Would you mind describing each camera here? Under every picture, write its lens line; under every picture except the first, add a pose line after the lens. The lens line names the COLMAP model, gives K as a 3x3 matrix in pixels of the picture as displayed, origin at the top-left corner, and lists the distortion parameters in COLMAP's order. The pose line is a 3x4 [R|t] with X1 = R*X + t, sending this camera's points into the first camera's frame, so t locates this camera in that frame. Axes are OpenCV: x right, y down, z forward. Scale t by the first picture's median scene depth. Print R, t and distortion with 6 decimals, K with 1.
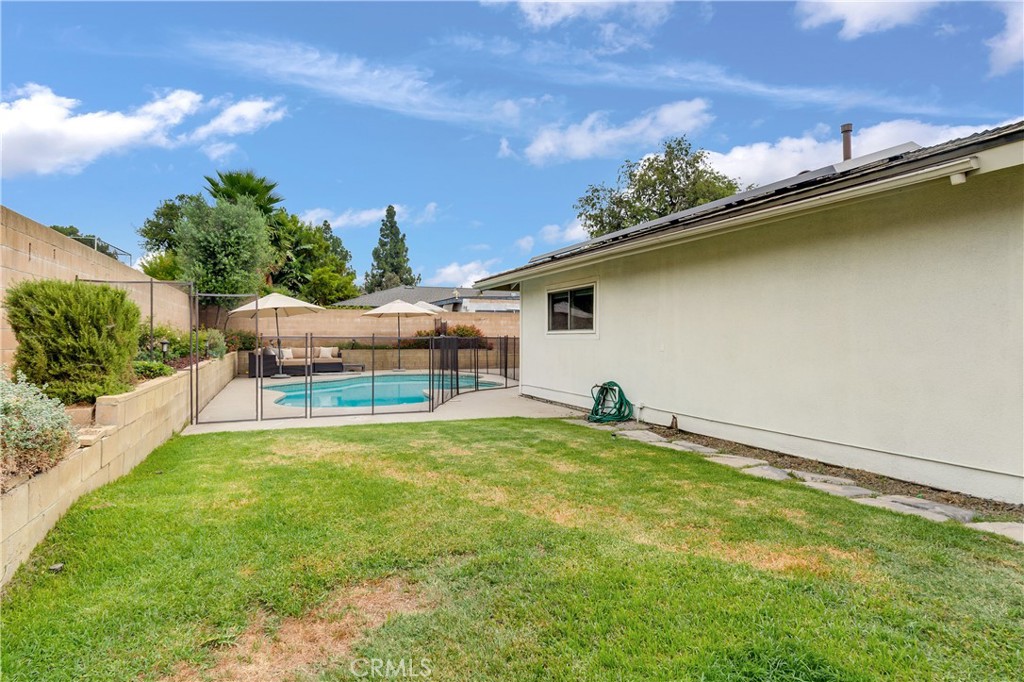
lens RADIAL K [[554.4, 0, 497.0], [0, 554.4, 330.2], [0, 0, 1]] dist [0.000773, -0.000619]
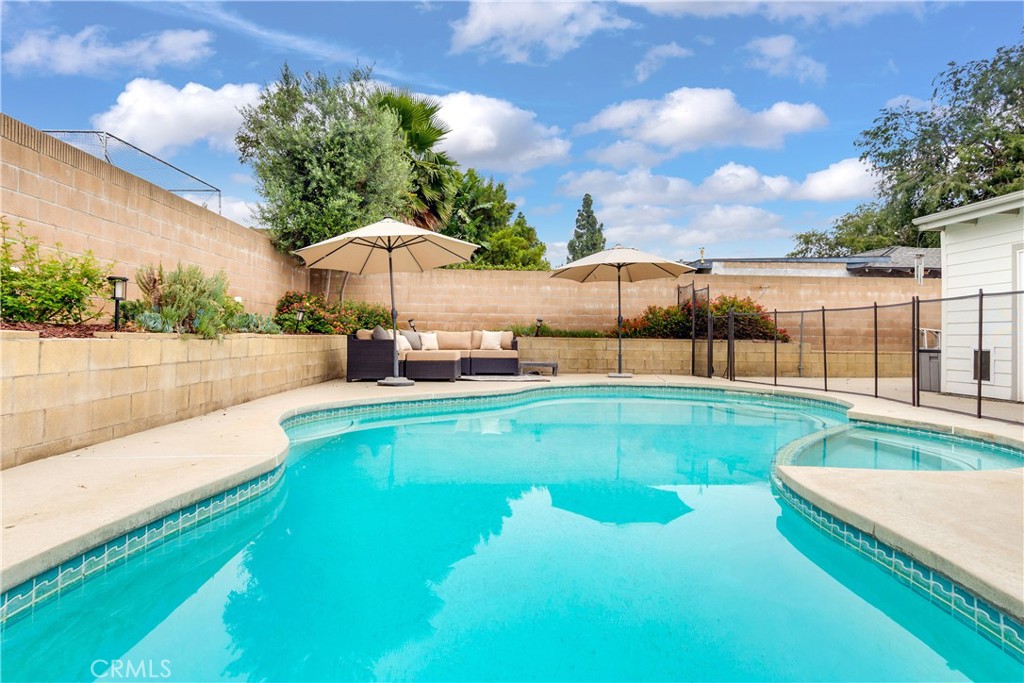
lens RADIAL K [[554.4, 0, 497.0], [0, 554.4, 330.7], [0, 0, 1]] dist [0.000773, -0.000619]
pose [[0.940587, 0.007728, -0.339465, -0.098386], [-0.006905, 0.999970, 0.003631, 0.025548], [0.339483, -0.001071, 0.940612, 0.419078]]
